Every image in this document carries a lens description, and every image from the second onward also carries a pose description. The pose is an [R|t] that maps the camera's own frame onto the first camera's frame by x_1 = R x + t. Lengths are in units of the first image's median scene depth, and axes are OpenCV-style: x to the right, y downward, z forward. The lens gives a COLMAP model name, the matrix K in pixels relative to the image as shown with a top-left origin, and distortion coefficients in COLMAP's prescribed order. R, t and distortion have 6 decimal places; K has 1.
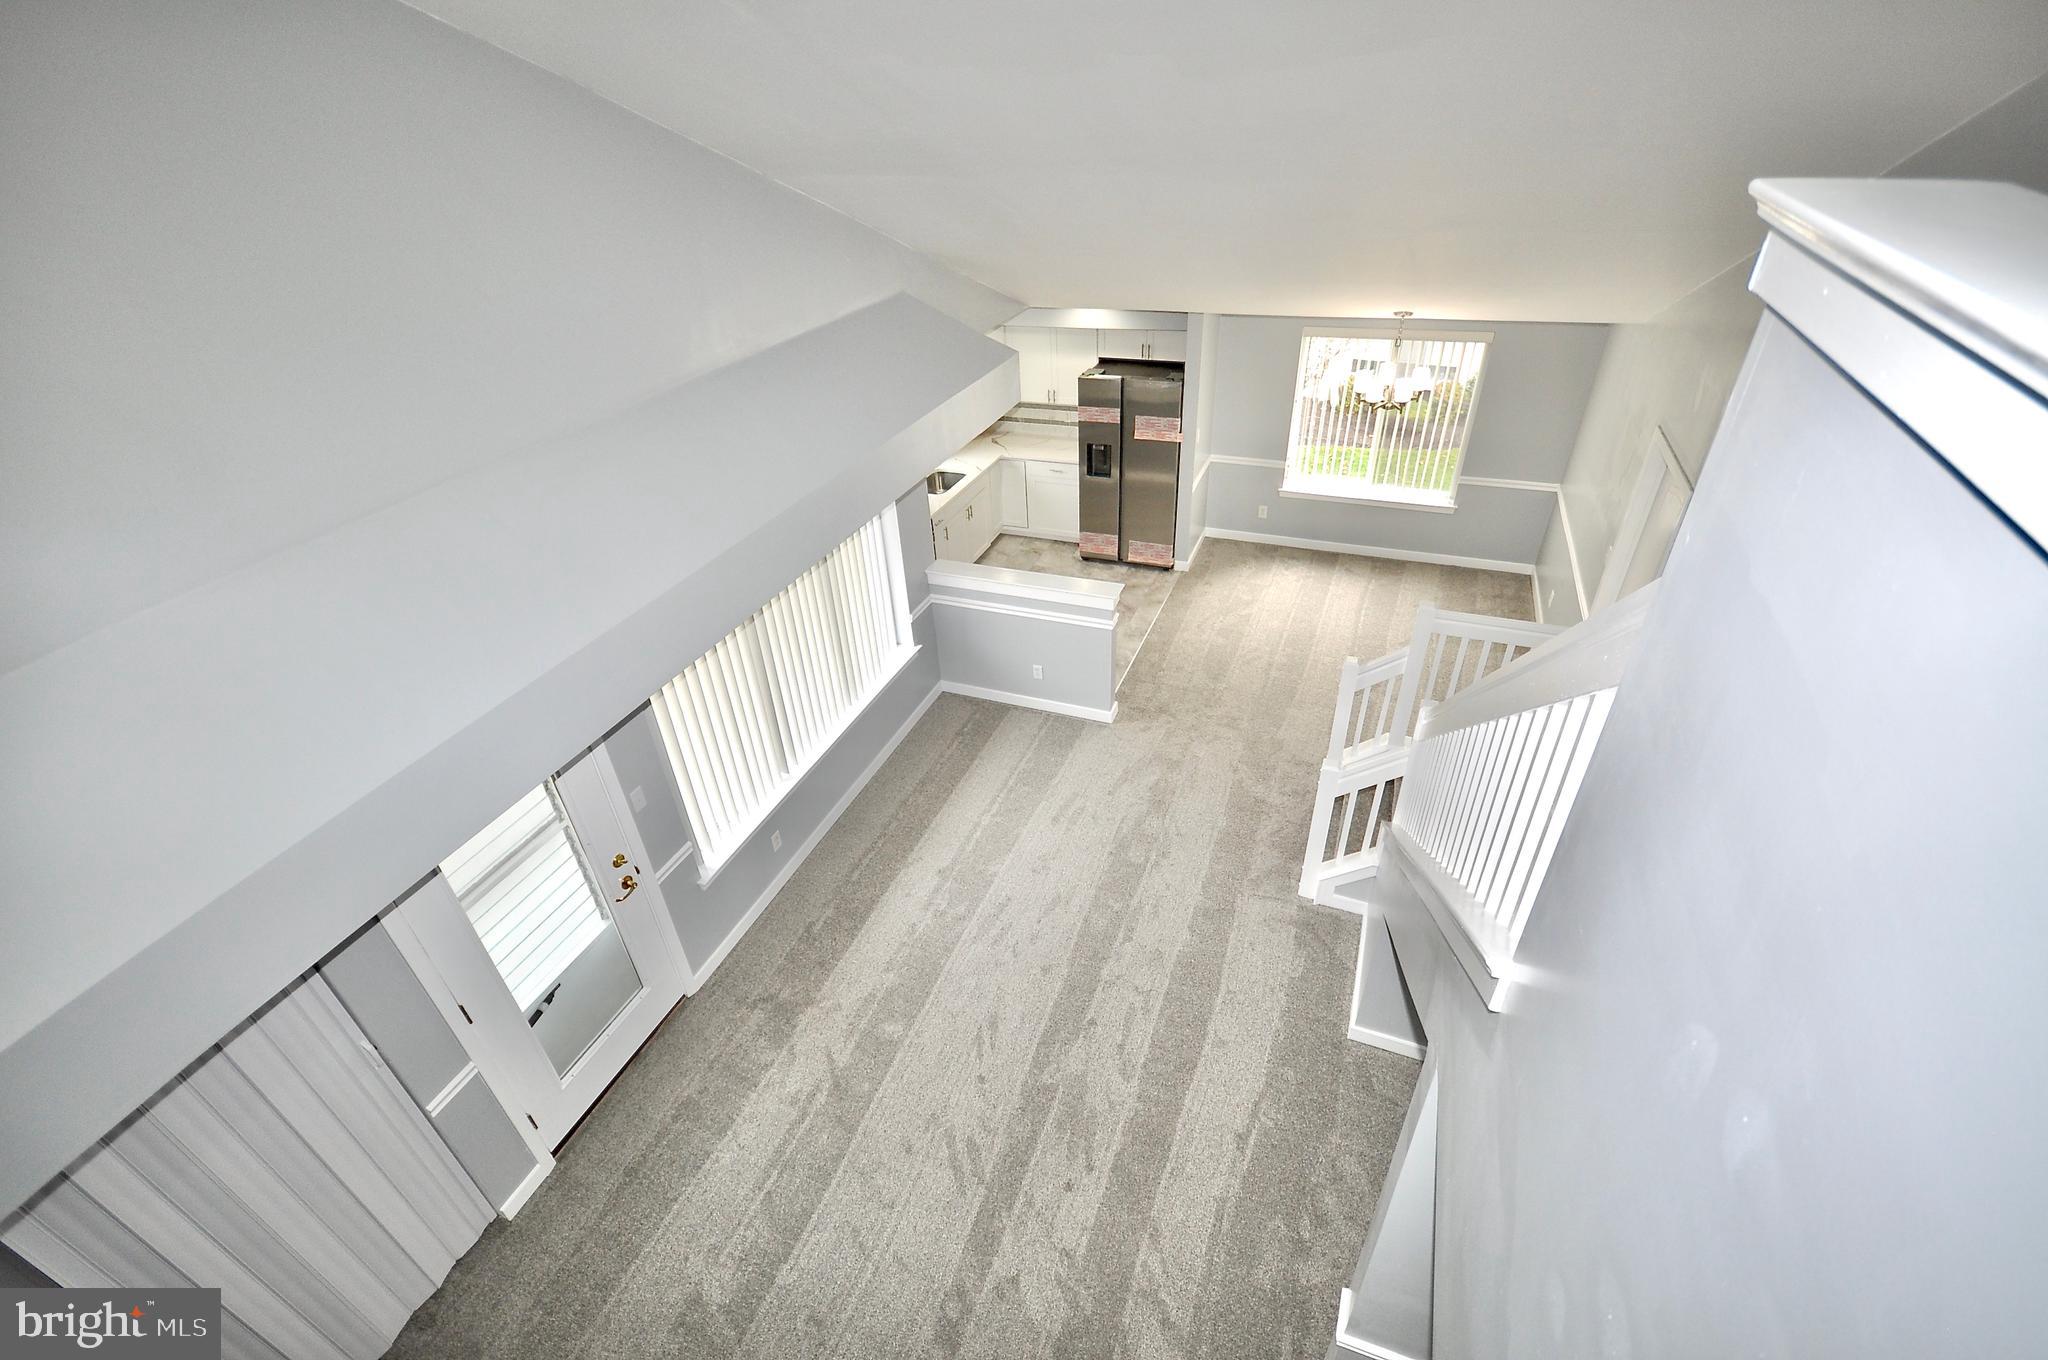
lens RADIAL K [[903.8, 0, 1006.6], [0, 903.8, 693.0], [0, 0, 1]] dist [0.005819, -0.005421]
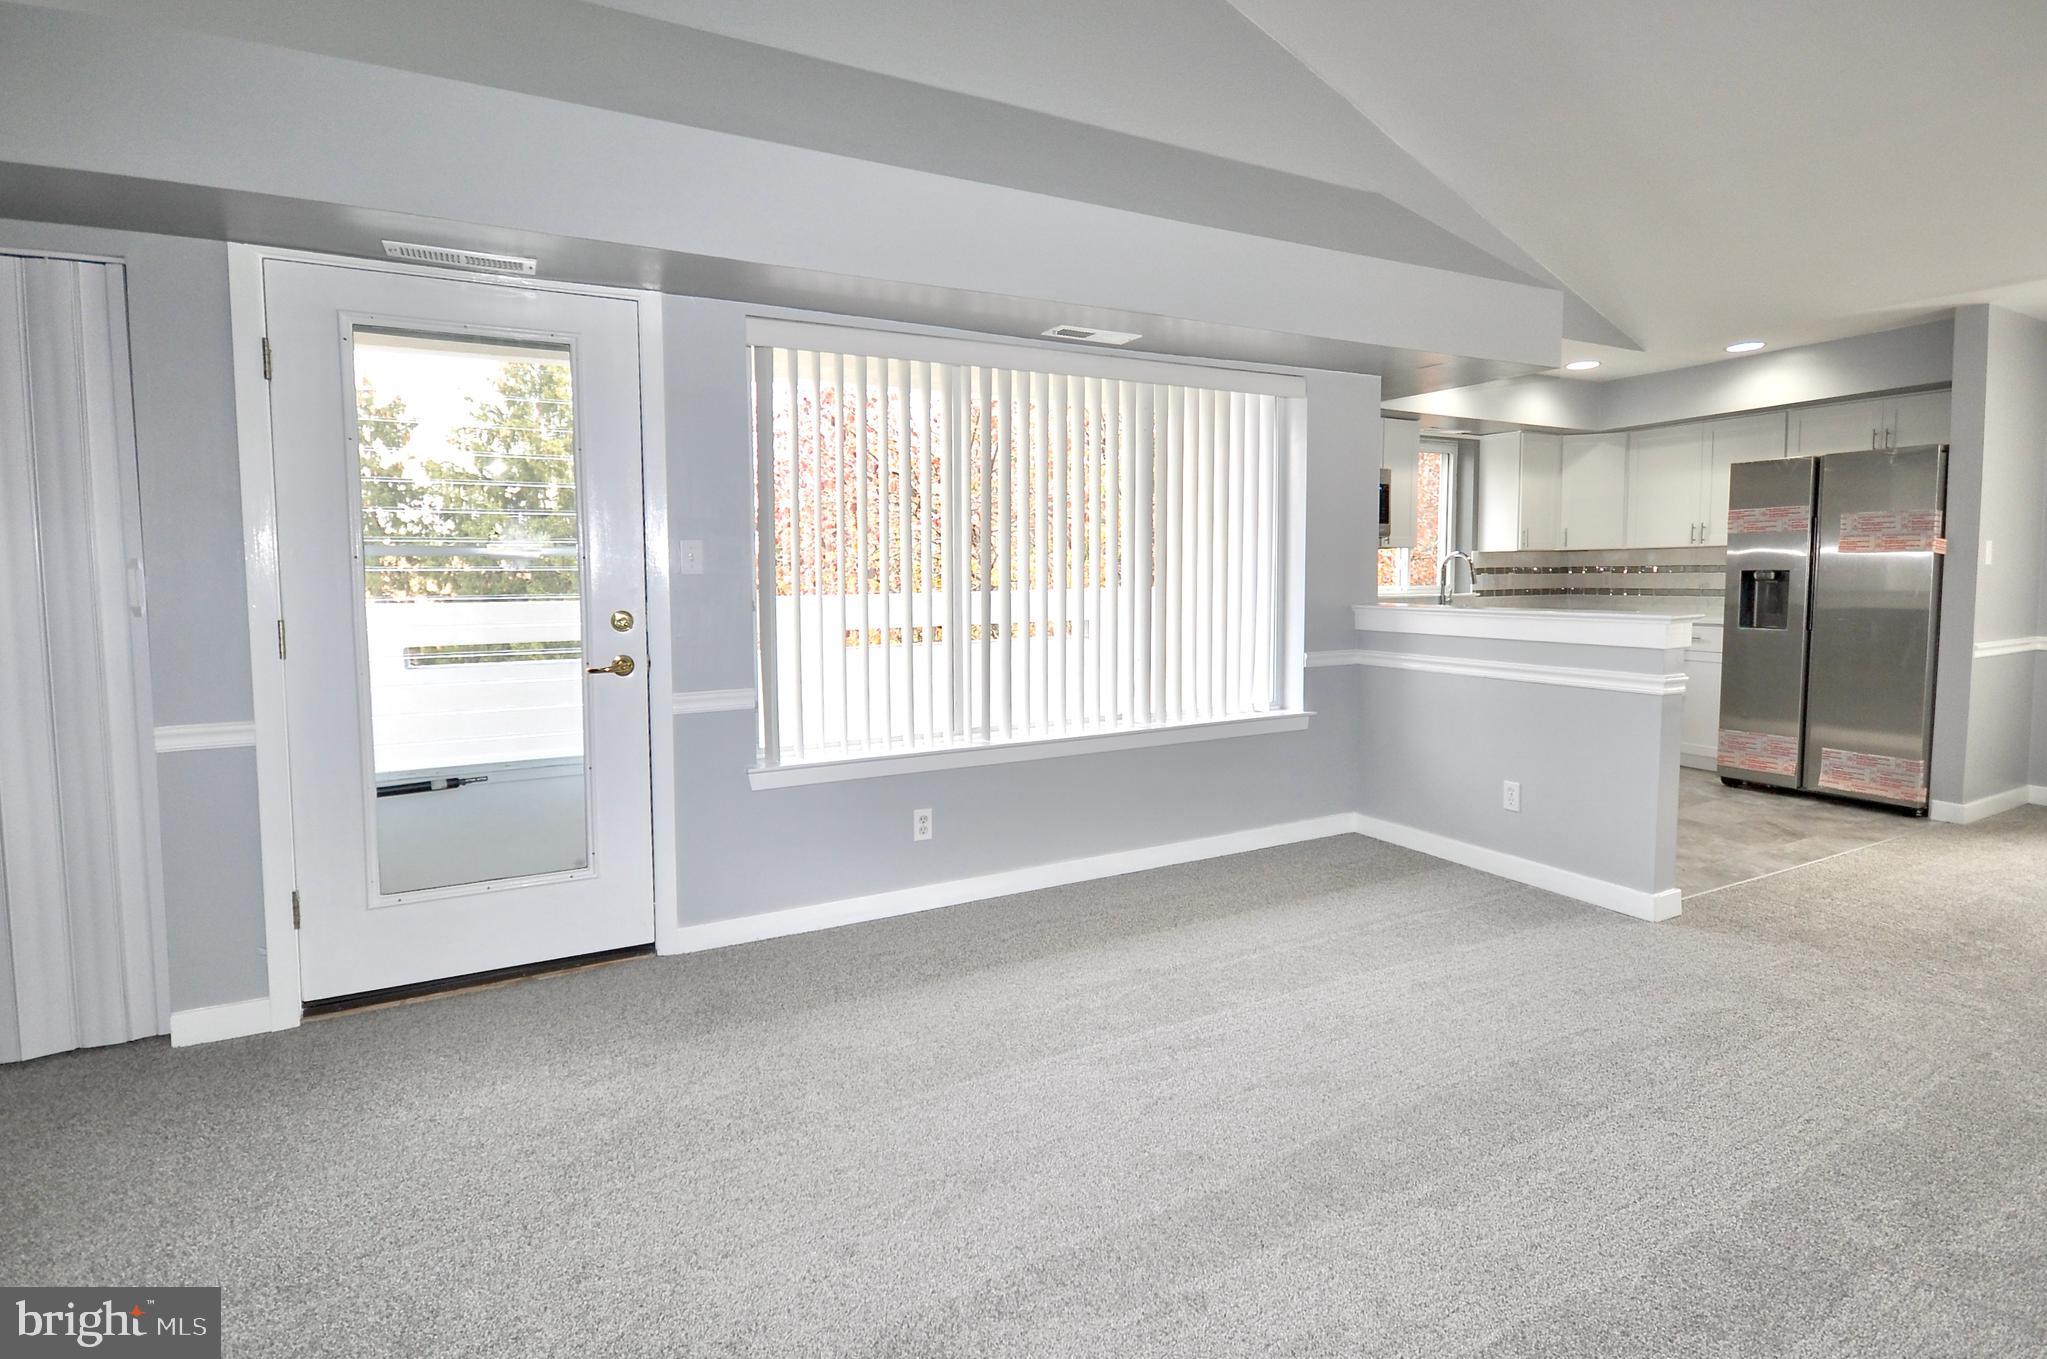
lens RADIAL K [[990.4, 0, 1047.8], [0, 990.4, 641.0], [0, 0, 1]] dist [0.001379, -0.000493]
pose [[0.778647, 0.098064, -0.619751, 0.199816], [-0.383726, 0.855902, -0.346678, 0.237643], [0.496450, 0.507755, 0.704075, 0.462782]]
